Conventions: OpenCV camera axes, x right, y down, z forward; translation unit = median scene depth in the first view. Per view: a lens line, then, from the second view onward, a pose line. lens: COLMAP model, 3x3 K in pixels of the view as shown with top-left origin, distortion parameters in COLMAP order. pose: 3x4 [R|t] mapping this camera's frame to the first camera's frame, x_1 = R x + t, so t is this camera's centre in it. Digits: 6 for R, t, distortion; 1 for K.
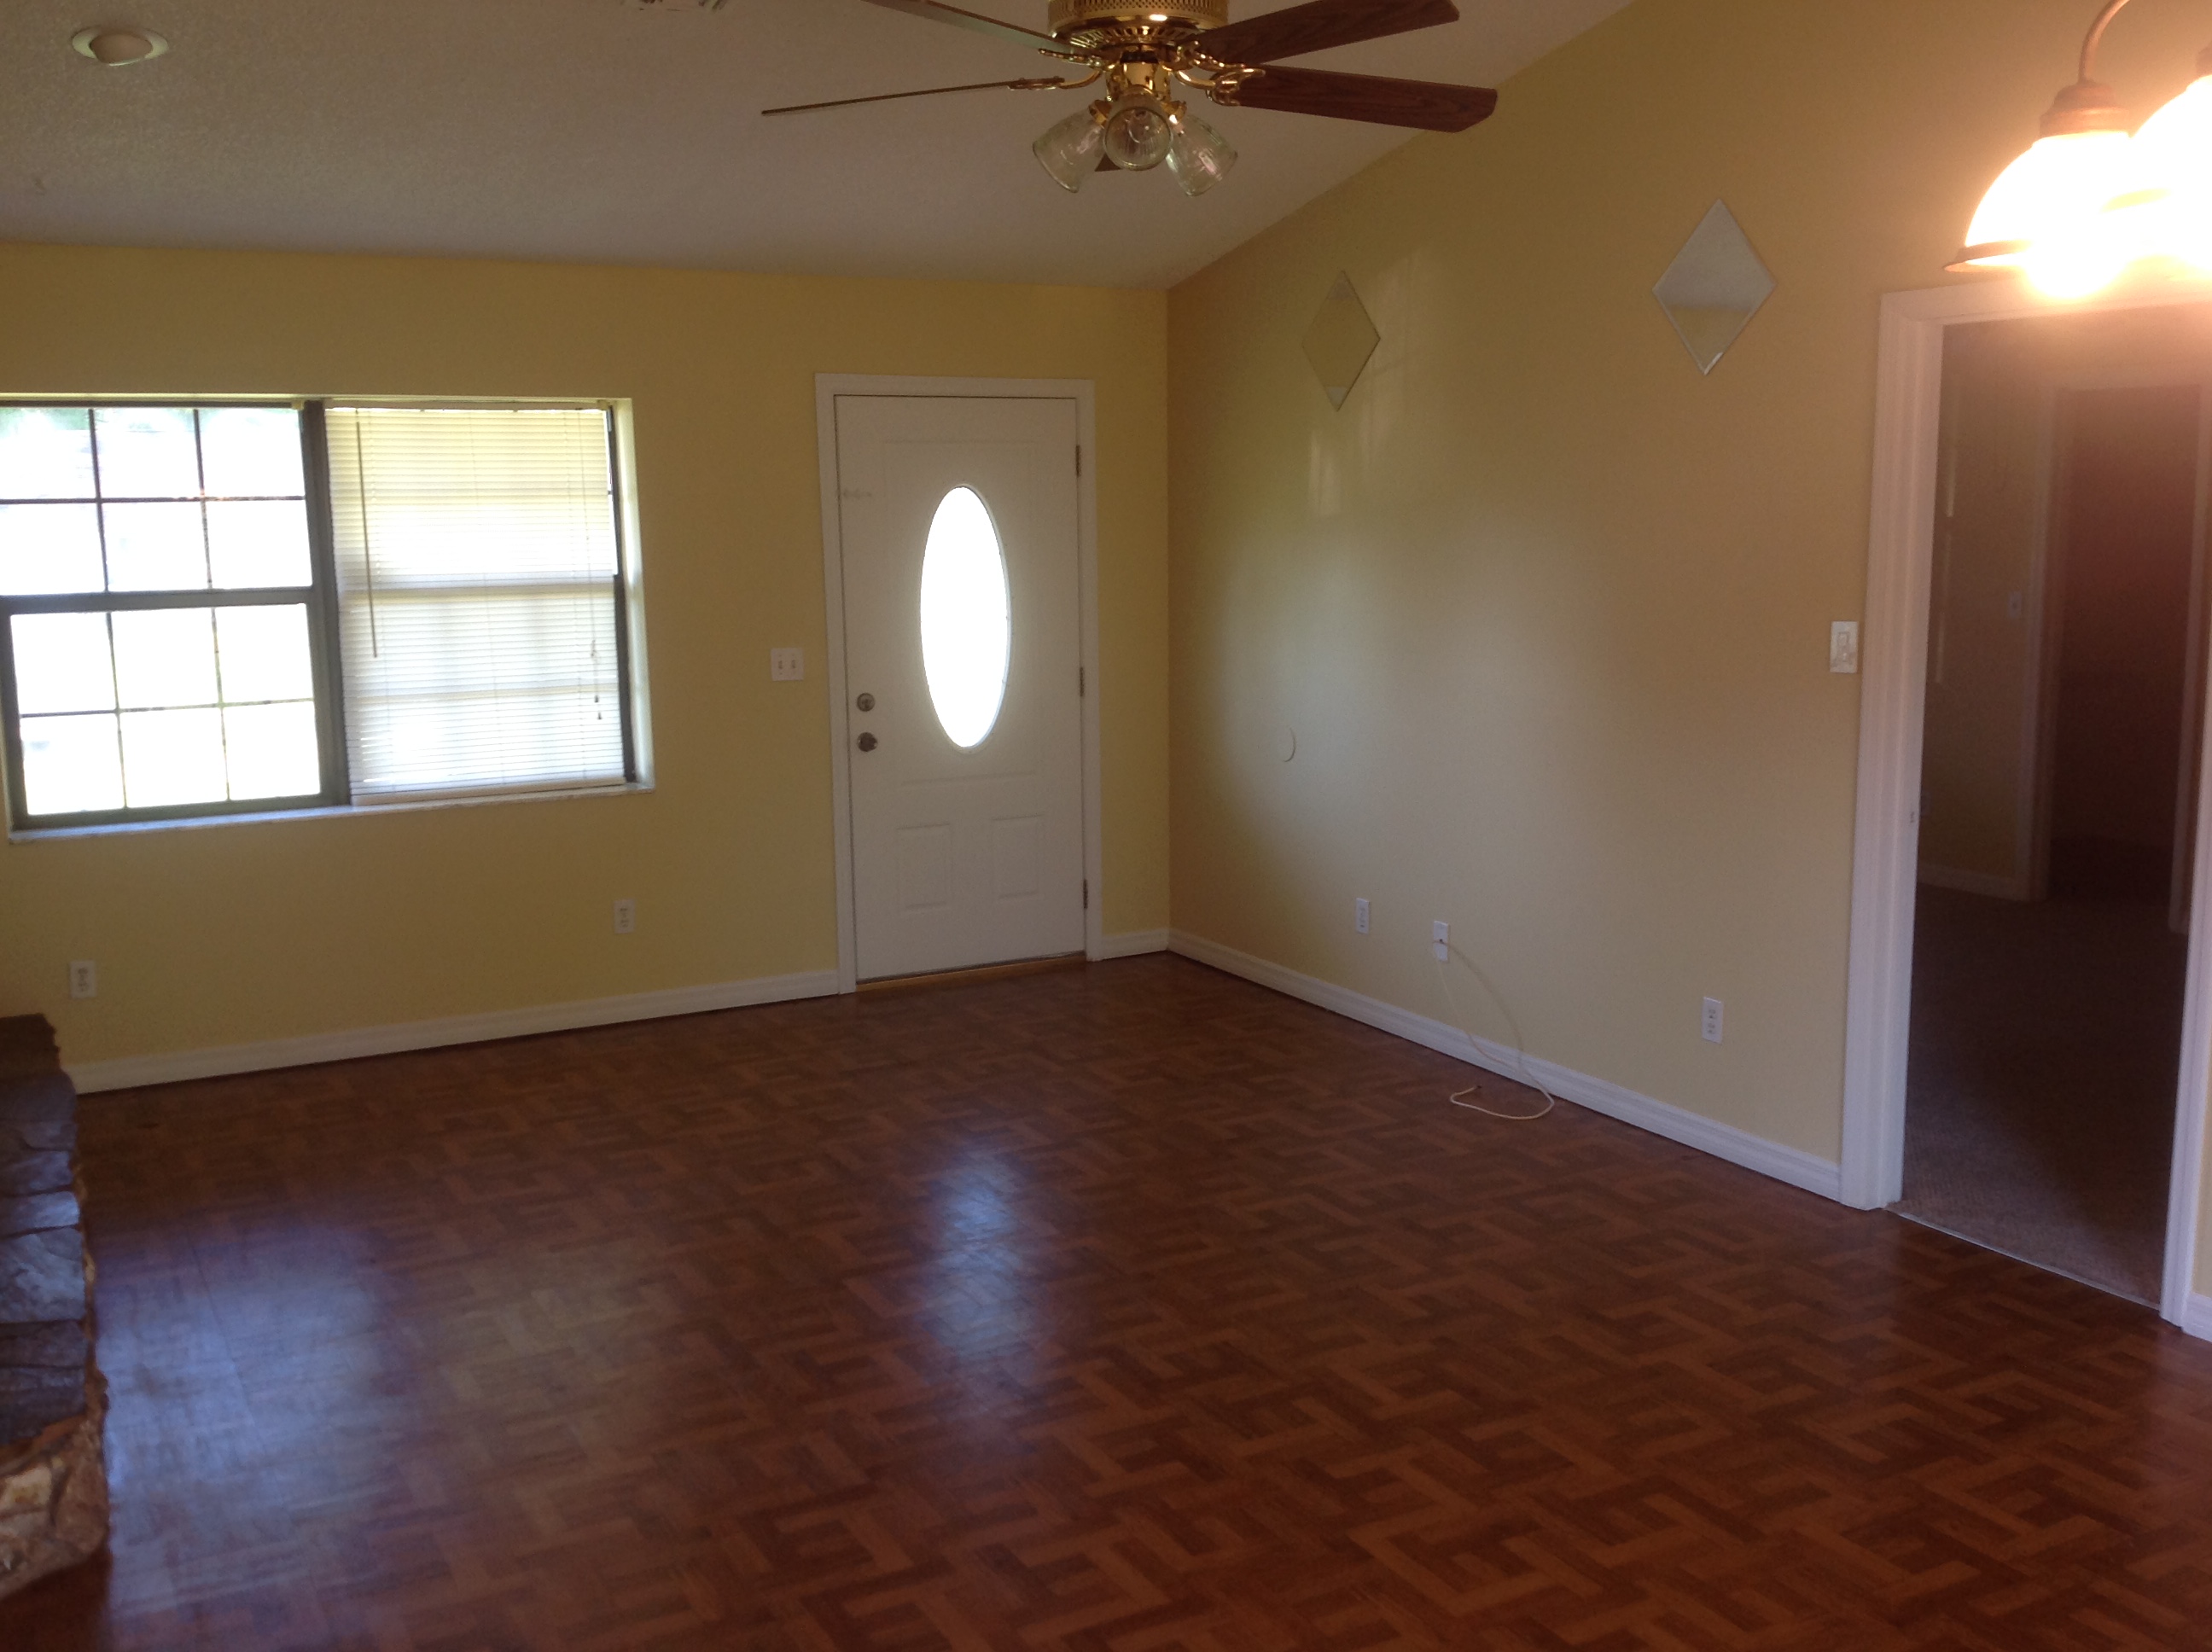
lens RADIAL K [[2093.4, 0, 1106.0], [0, 2093.4, 826.0], [0, 0, 1]] dist [0.188282, -0.438053]
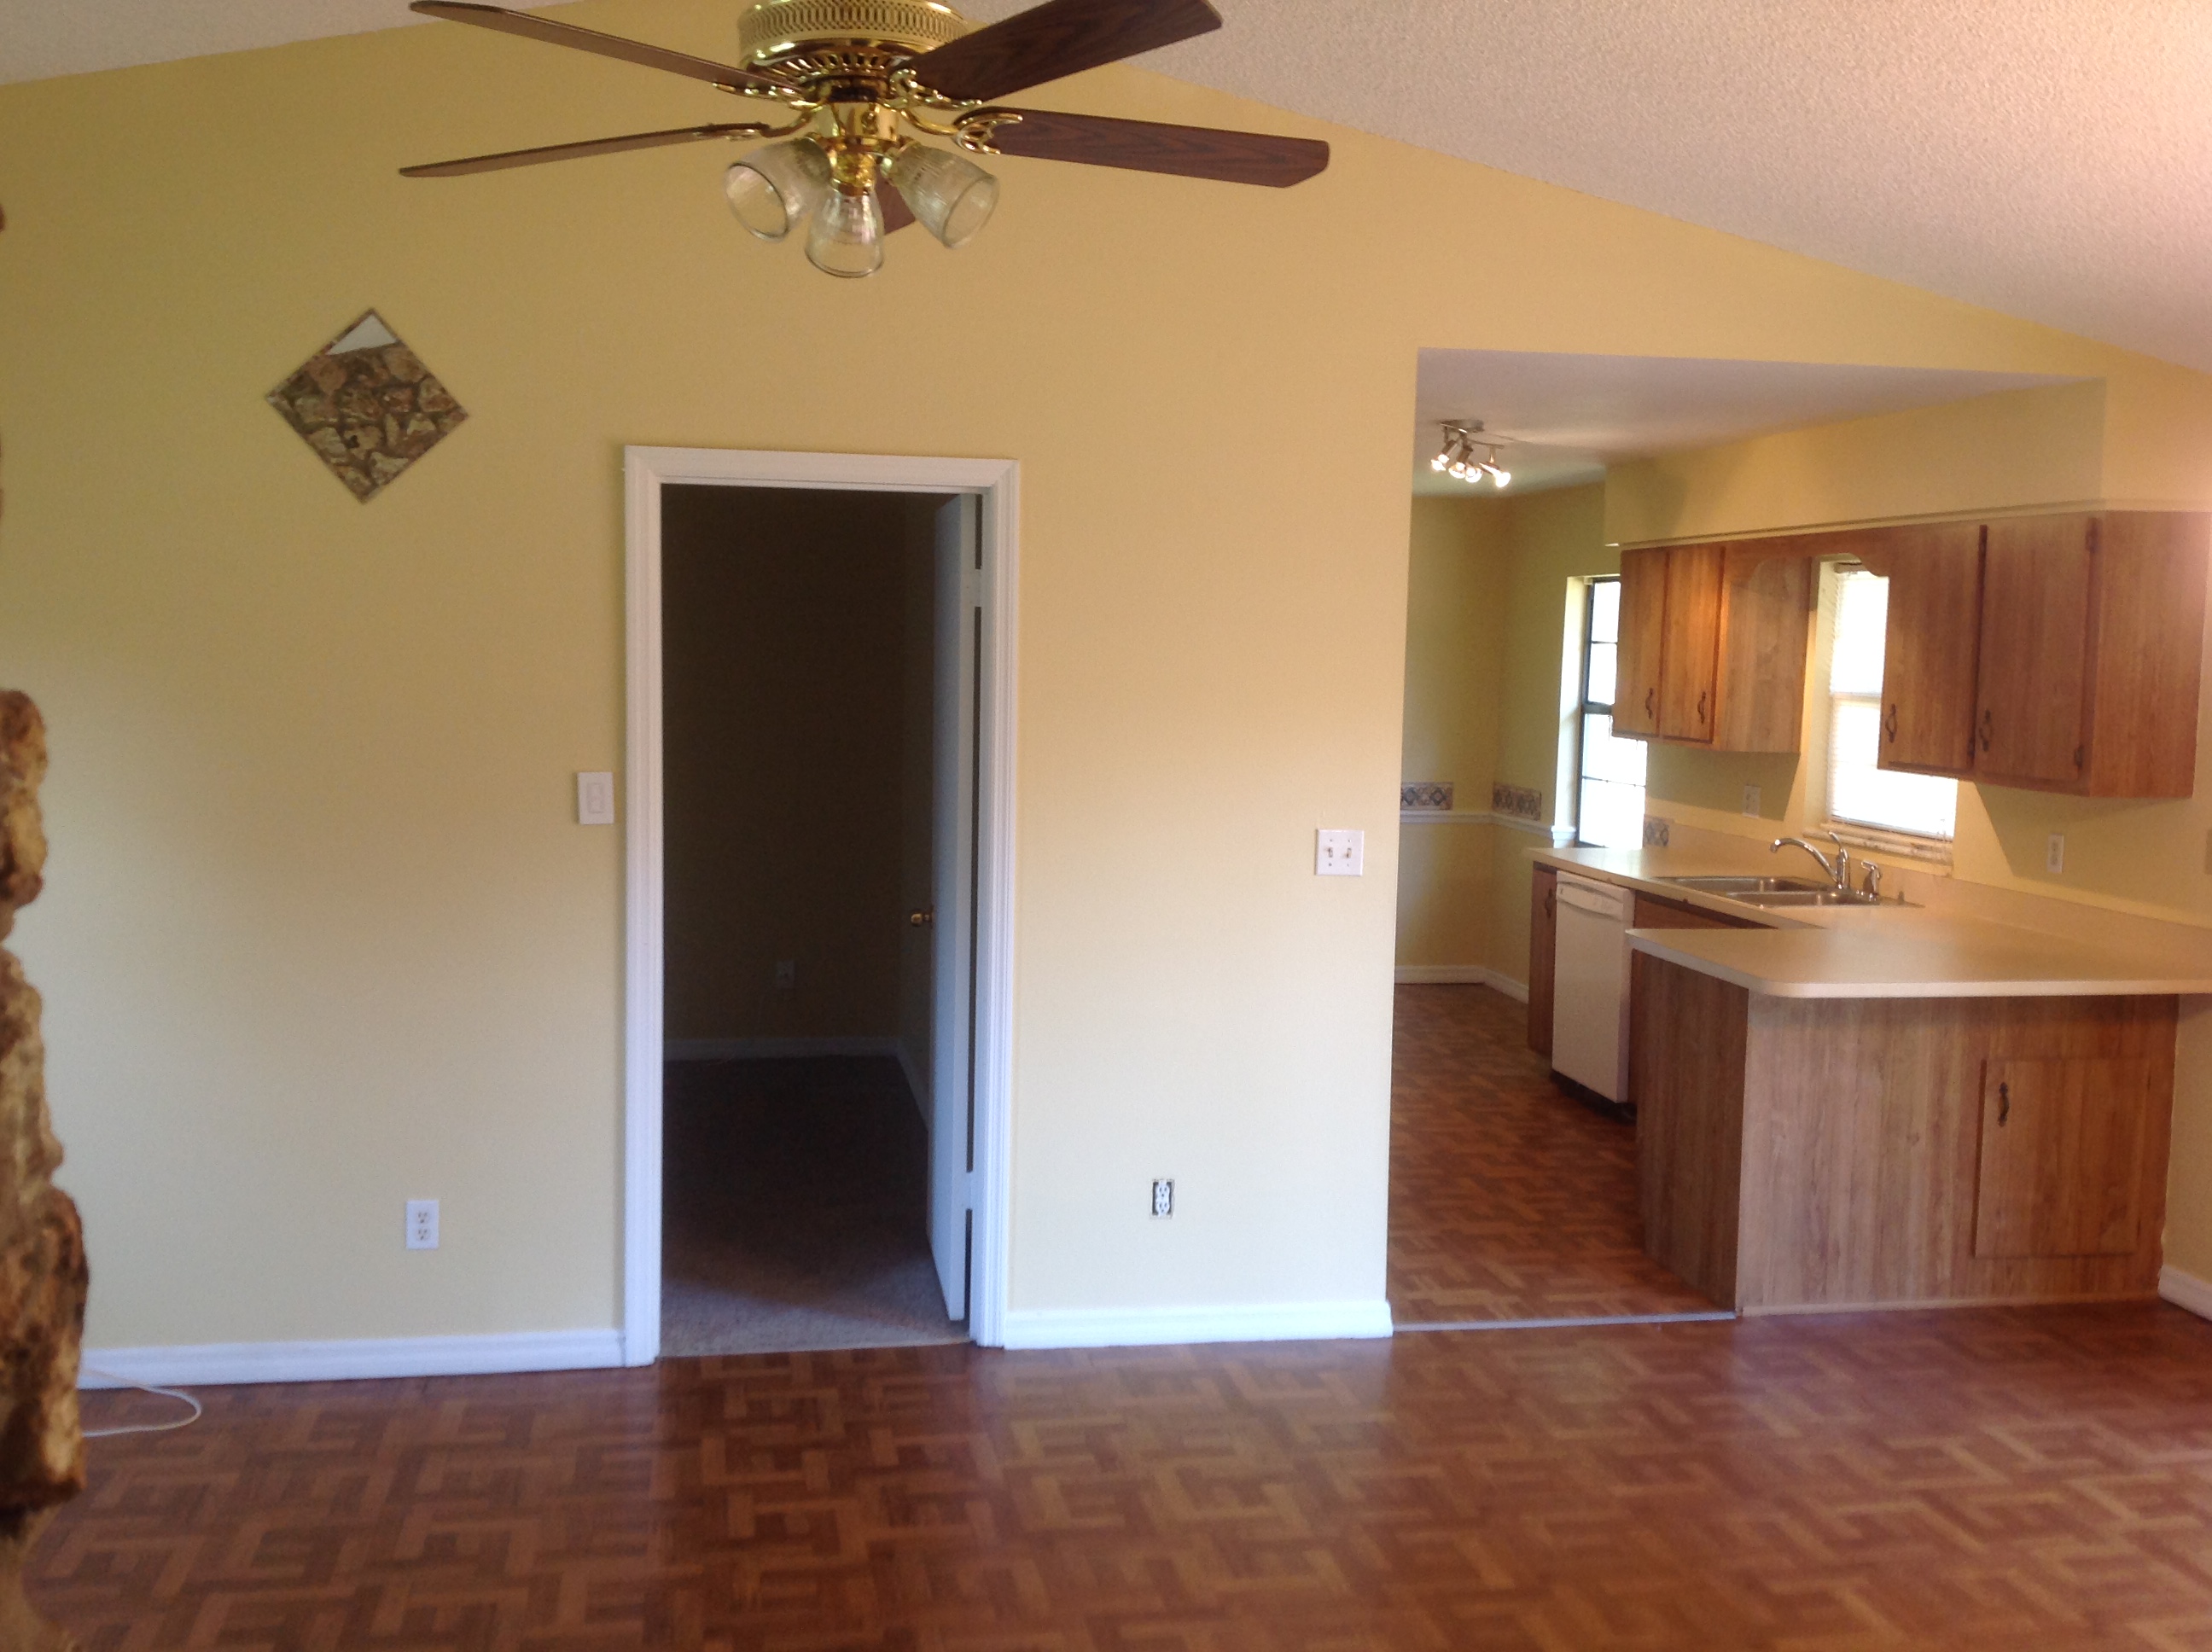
lens RADIAL K [[2093.4, 0, 1106.0], [0, 2093.4, 826.0], [0, 0, 1]] dist [0.188282, -0.438053]
pose [[0.298733, -0.071328, 0.951667, -0.571834], [0.123162, 0.991745, 0.035671, -0.086775], [-0.946356, 0.106553, 0.305052, 0.541115]]
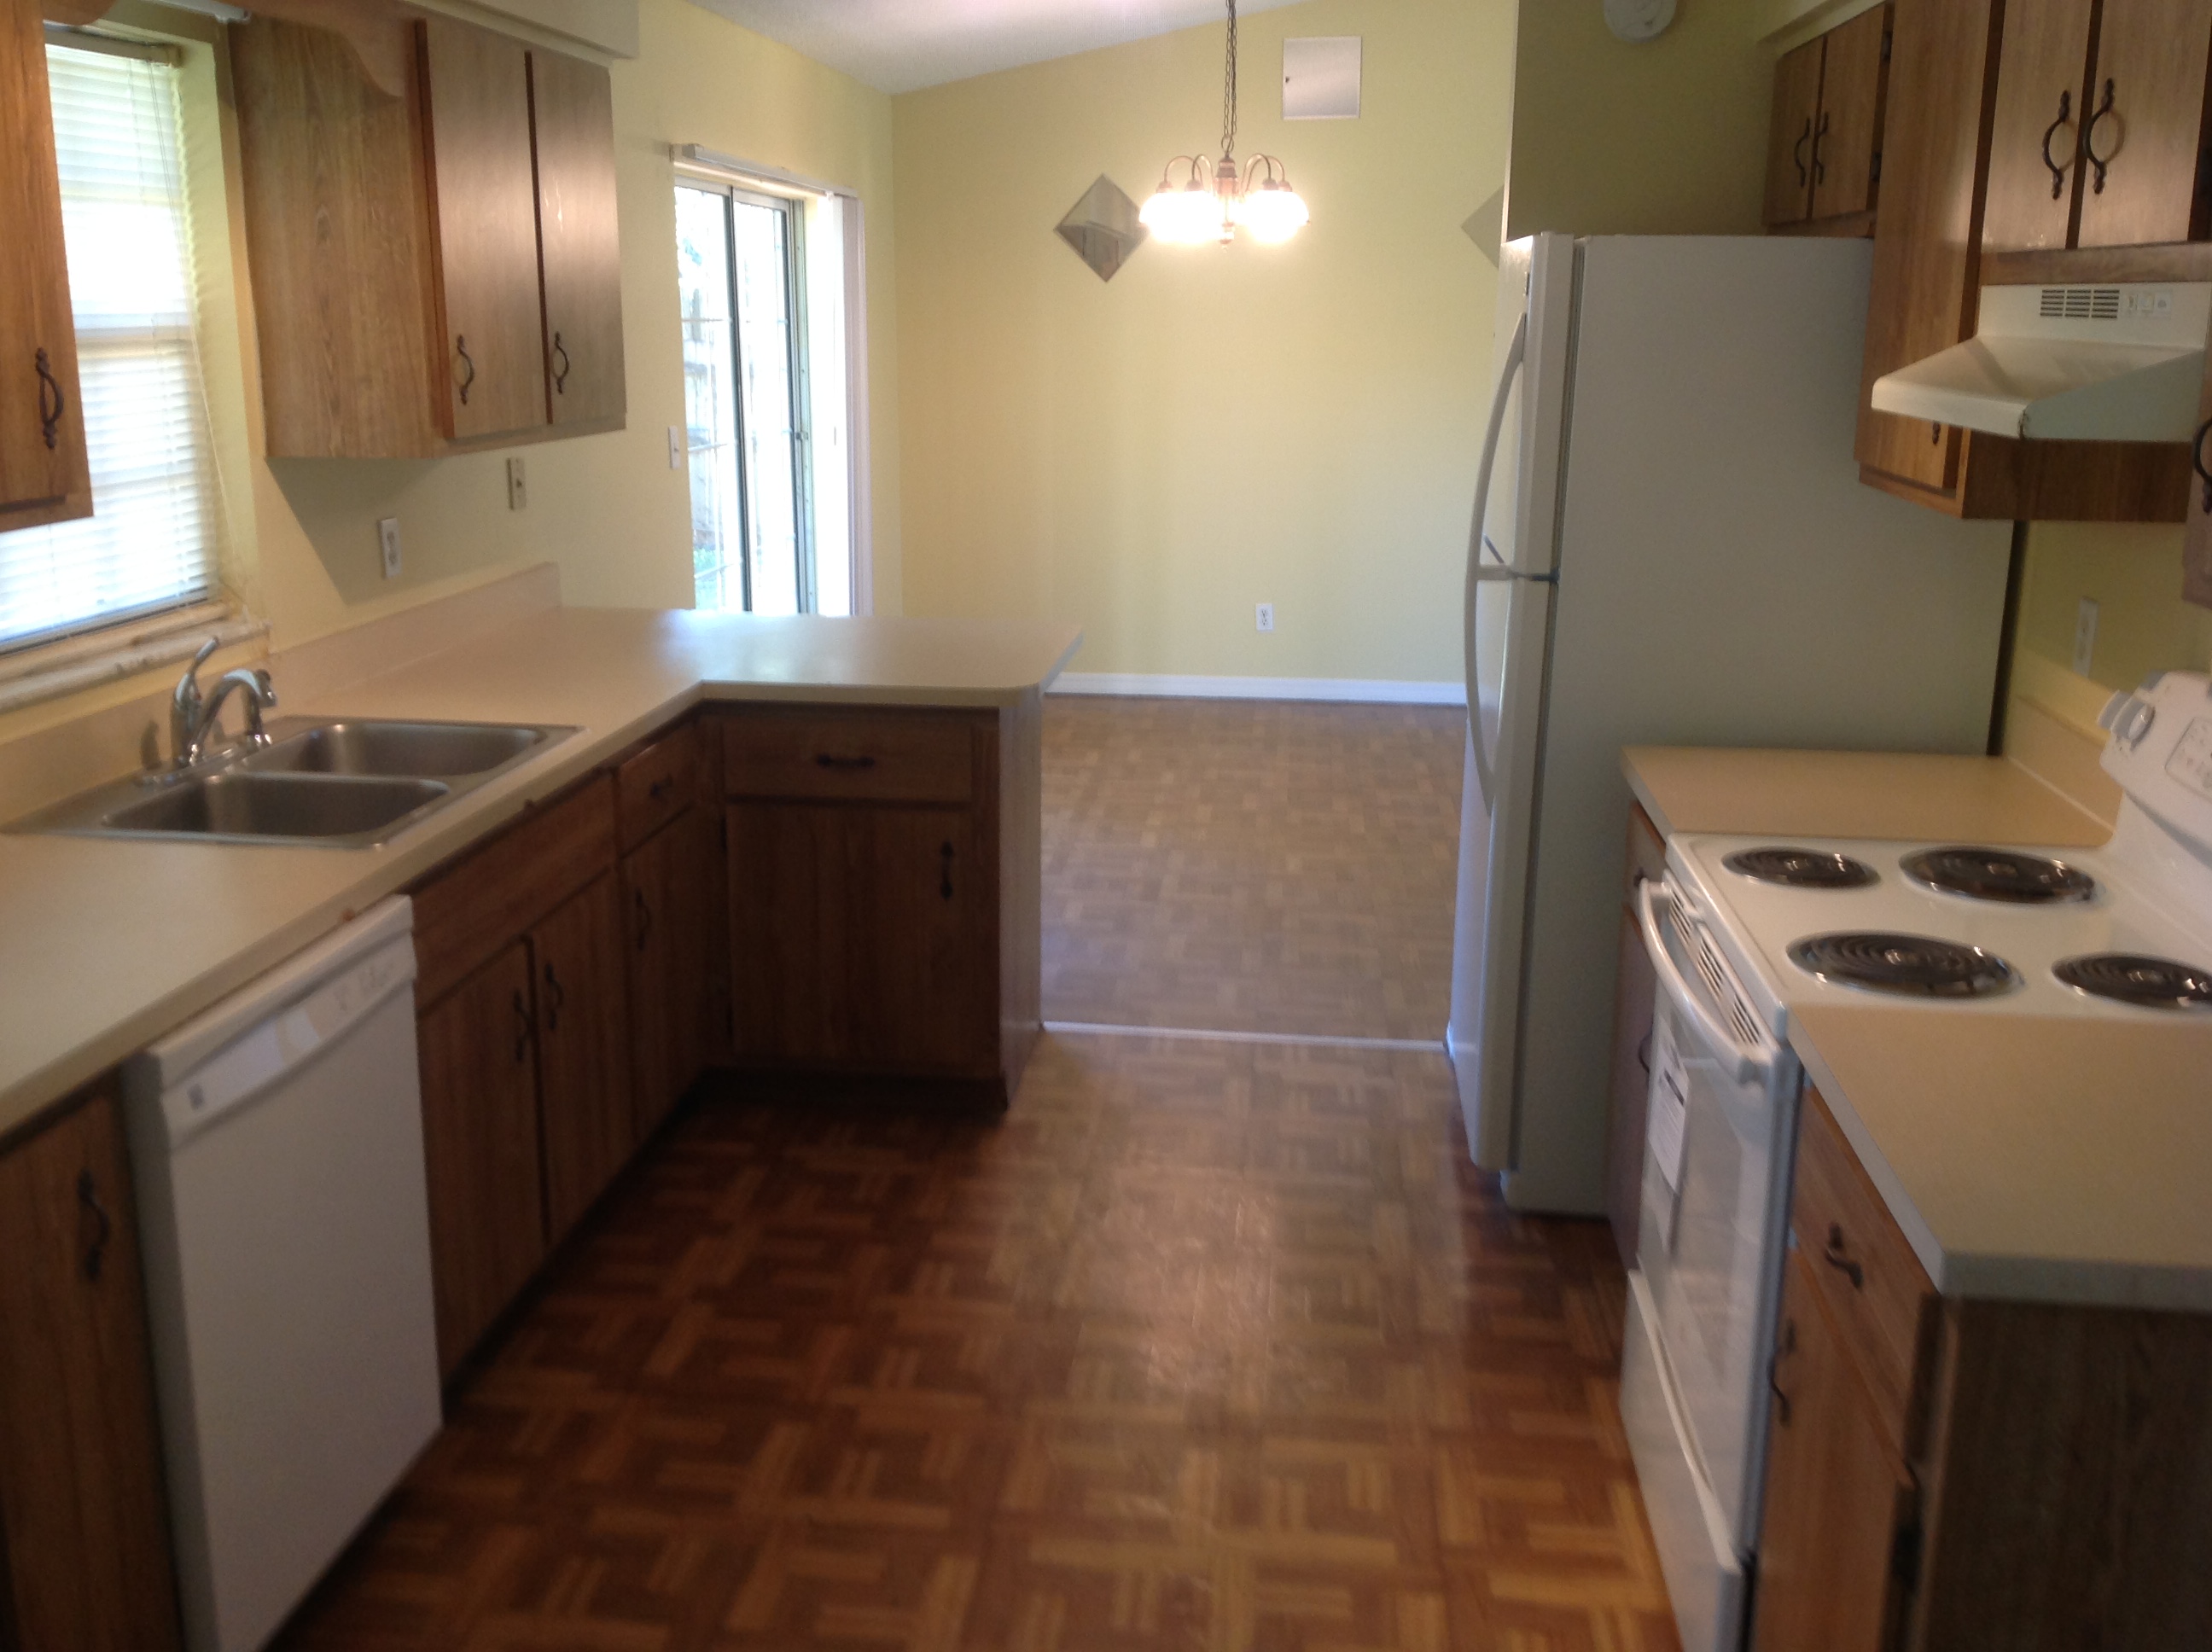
lens RADIAL K [[2093.4, 0, 1106.0], [0, 2093.4, 826.0], [0, 0, 1]] dist [0.188282, -0.438053]
pose [[-0.556762, 0.200450, -0.806124, 1.579788], [-0.130570, 0.937266, 0.323240, -0.177106], [0.820346, 0.285223, -0.495661, 1.157599]]
